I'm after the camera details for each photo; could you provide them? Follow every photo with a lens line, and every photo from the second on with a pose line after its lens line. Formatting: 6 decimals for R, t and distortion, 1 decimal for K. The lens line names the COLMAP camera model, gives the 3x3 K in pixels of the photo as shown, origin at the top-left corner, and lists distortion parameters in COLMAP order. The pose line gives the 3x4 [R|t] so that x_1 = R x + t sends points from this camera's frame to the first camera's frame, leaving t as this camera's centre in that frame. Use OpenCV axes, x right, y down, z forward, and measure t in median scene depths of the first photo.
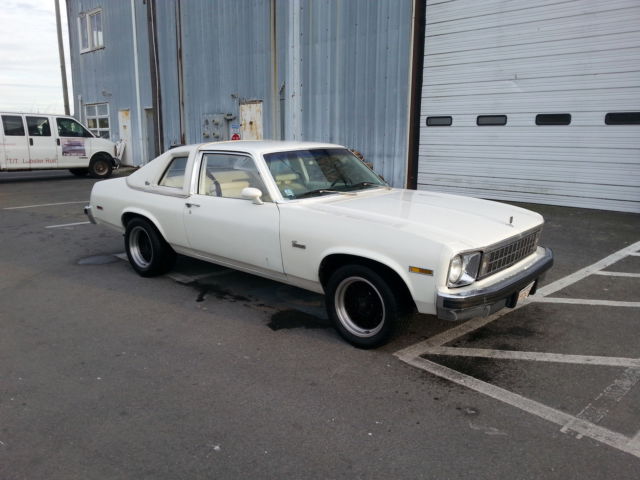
lens RADIAL K [[529.4, 0, 321.6], [0, 529.4, 242.9], [0, 0, 1]] dist [0.016045, -0.056467]
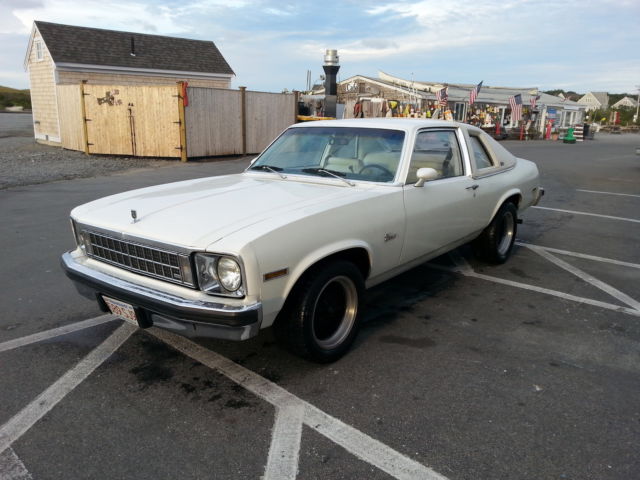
lens RADIAL K [[529.4, 0, 321.3], [0, 529.4, 242.9], [0, 0, 1]] dist [0.016045, -0.056467]
pose [[0.040279, 0.236512, -0.970793, 0.446837], [-0.219553, 0.949932, 0.222320, -0.093268], [0.974769, 0.204186, 0.090190, 0.475736]]
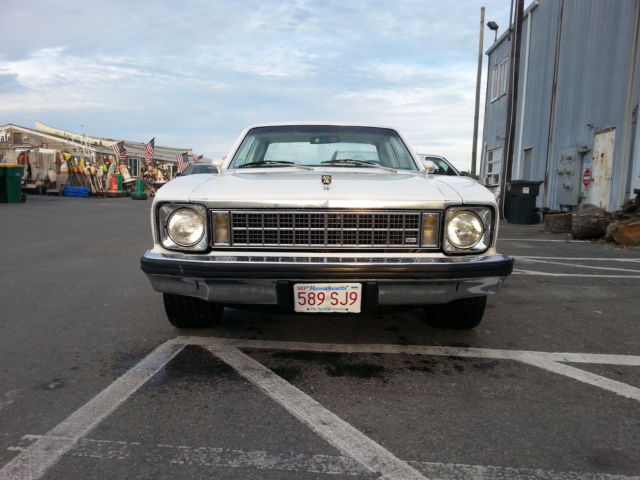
lens RADIAL K [[529.4, 0, 322.2], [0, 529.4, 242.7], [0, 0, 1]] dist [0.016045, -0.056467]
pose [[0.658603, 0.092963, -0.746726, 0.333224], [-0.175241, 0.984004, -0.032057, 0.021380], [0.731801, 0.151970, 0.664359, 0.227648]]
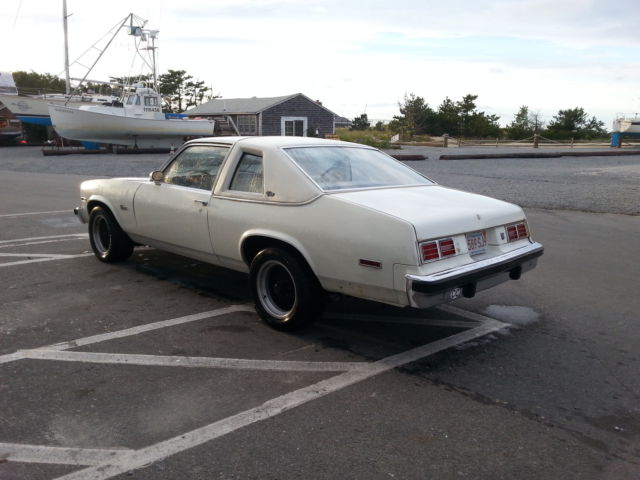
lens RADIAL K [[529.4, 0, 319.3], [0, 529.4, 241.0], [0, 0, 1]] dist [0.016045, -0.056467]
pose [[-0.998389, -0.033098, 0.046093, -0.123875], [-0.012447, 0.920226, 0.391190, -0.213759], [-0.055363, 0.389986, -0.919155, 1.057387]]
